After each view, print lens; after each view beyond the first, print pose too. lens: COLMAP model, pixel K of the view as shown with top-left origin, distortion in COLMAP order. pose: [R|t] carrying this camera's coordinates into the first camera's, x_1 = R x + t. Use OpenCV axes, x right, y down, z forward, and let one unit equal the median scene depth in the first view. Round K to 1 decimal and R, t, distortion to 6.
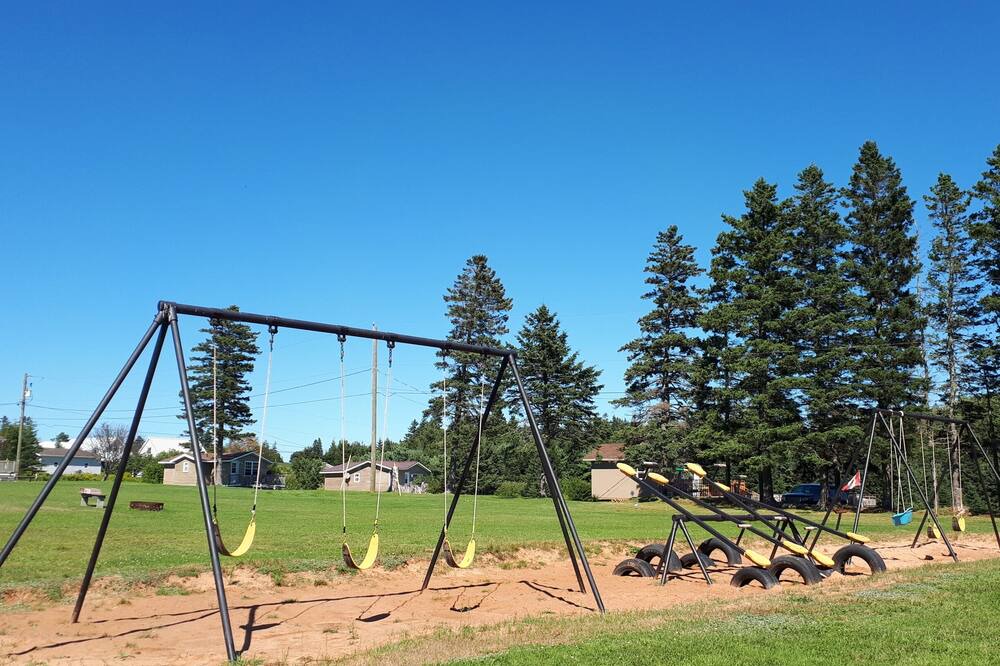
lens RADIAL K [[807.3, 0, 500.2], [0, 807.3, 366.0], [0, 0, 1]] dist [0.009584, -0.010378]
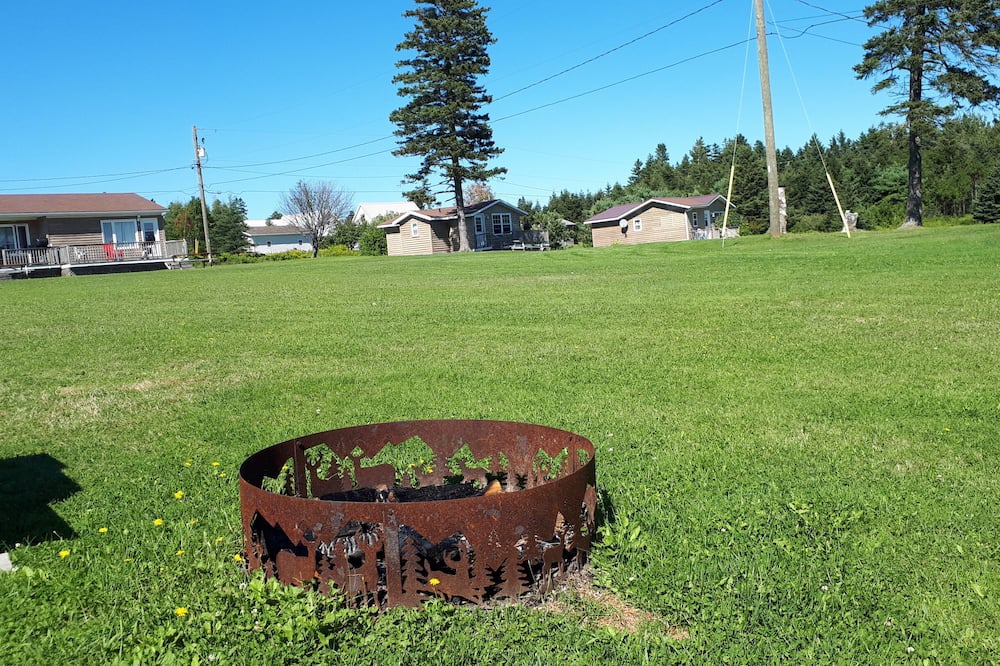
lens RADIAL K [[807.3, 0, 500.2], [0, 807.3, 366.0], [0, 0, 1]] dist [0.009584, -0.010378]
pose [[0.966186, -0.049652, -0.253021, -0.145088], [0.123059, 0.951113, 0.283268, 0.048327], [0.226587, -0.304826, 0.925062, 0.330640]]
